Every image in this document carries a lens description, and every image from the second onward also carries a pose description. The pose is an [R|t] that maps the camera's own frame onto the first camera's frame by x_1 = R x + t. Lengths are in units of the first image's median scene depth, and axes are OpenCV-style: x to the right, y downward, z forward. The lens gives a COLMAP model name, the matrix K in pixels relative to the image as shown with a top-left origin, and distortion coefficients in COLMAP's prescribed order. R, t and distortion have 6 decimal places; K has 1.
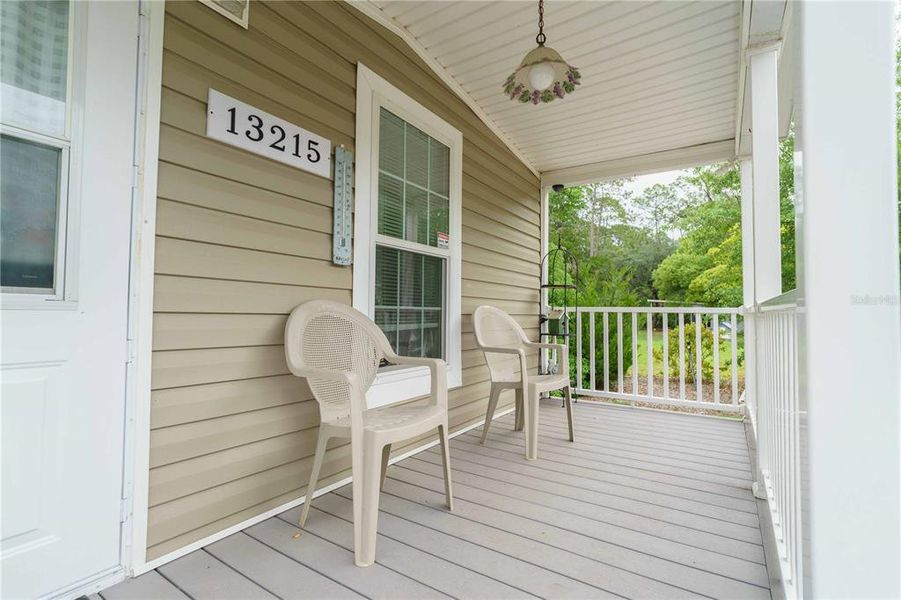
lens RADIAL K [[418.3, 0, 449.4], [0, 418.3, 301.1], [0, 0, 1]] dist [-0.003899, -0.000238]
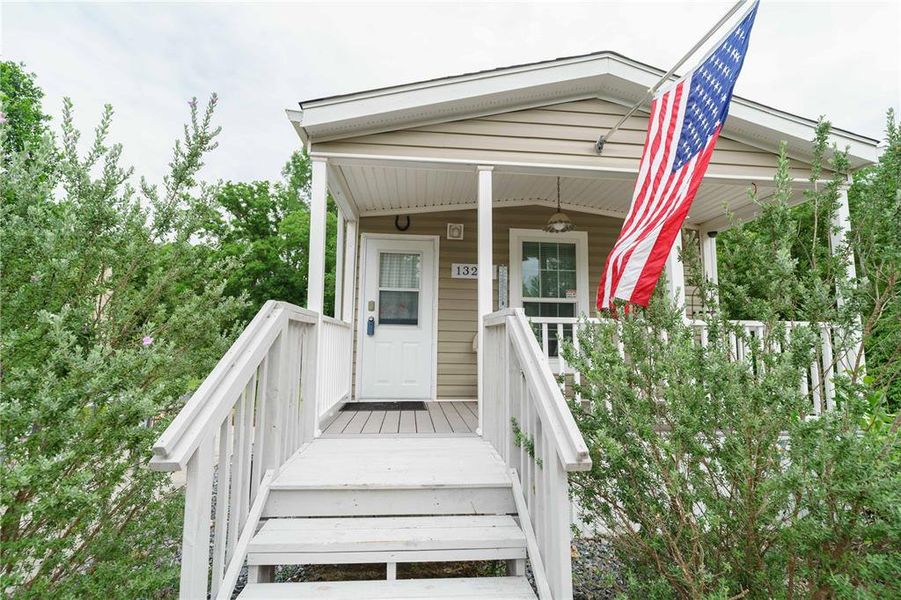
lens RADIAL K [[418.3, 0, 448.1], [0, 418.3, 297.4], [0, 0, 1]] dist [-0.003899, -0.000238]
pose [[0.630932, -0.095244, -0.769970, 1.540169], [0.015913, 0.993816, -0.109893, 0.099376], [0.775675, 0.057082, 0.628546, -0.872127]]
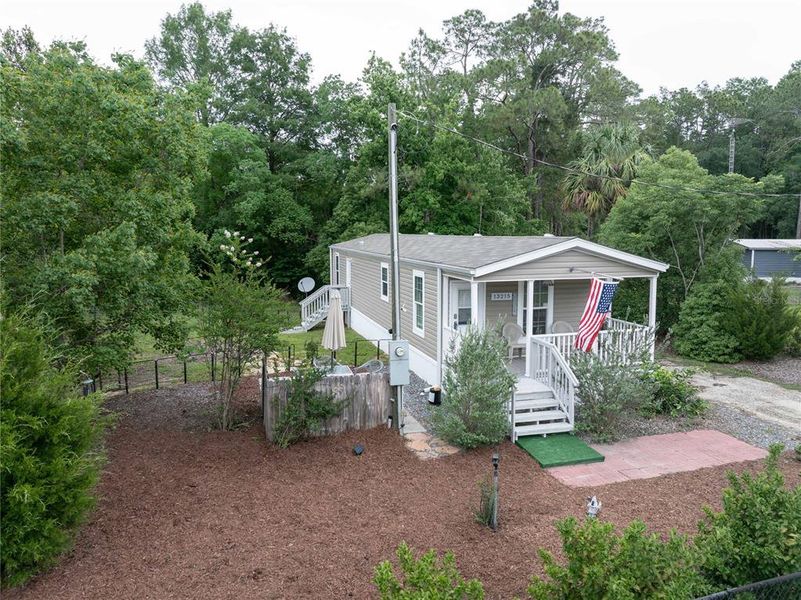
lens RADIAL K [[578.3, 0, 403.4], [0, 578.3, 297.7], [0, 0, 1]] dist [-0.047601, -0.003812]
pose [[0.776491, 0.061093, -0.627159, 3.259143], [0.025948, 0.991345, 0.128696, -1.311121], [0.629594, -0.116205, 0.768185, -5.524923]]
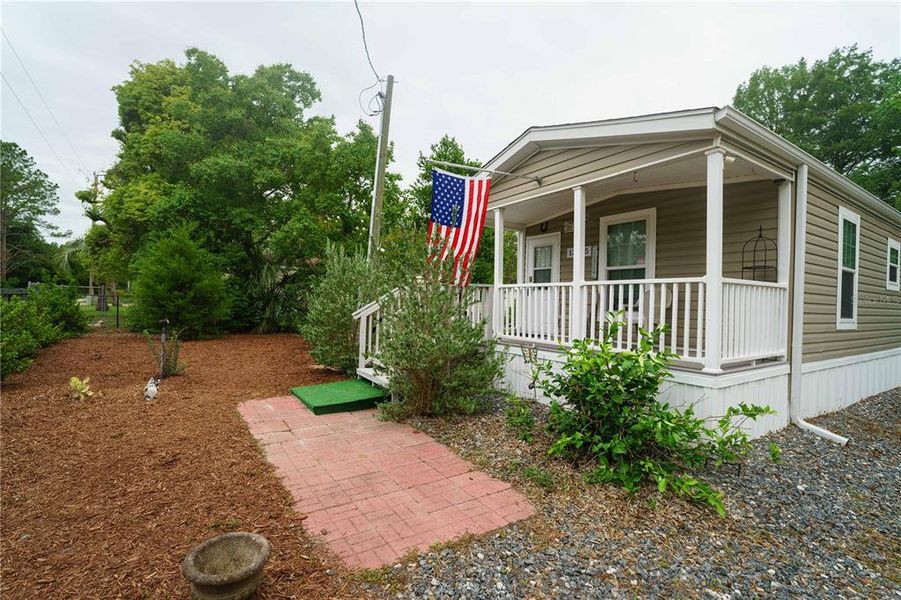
lens RADIAL K [[418.3, 0, 450.4], [0, 418.3, 299.6], [0, 0, 1]] dist [-0.003899, -0.000238]
pose [[-0.391255, -0.026077, -0.919913, 3.687072], [0.002983, 0.999557, -0.029604, 0.207293], [0.920277, -0.014327, -0.391004, 1.321962]]
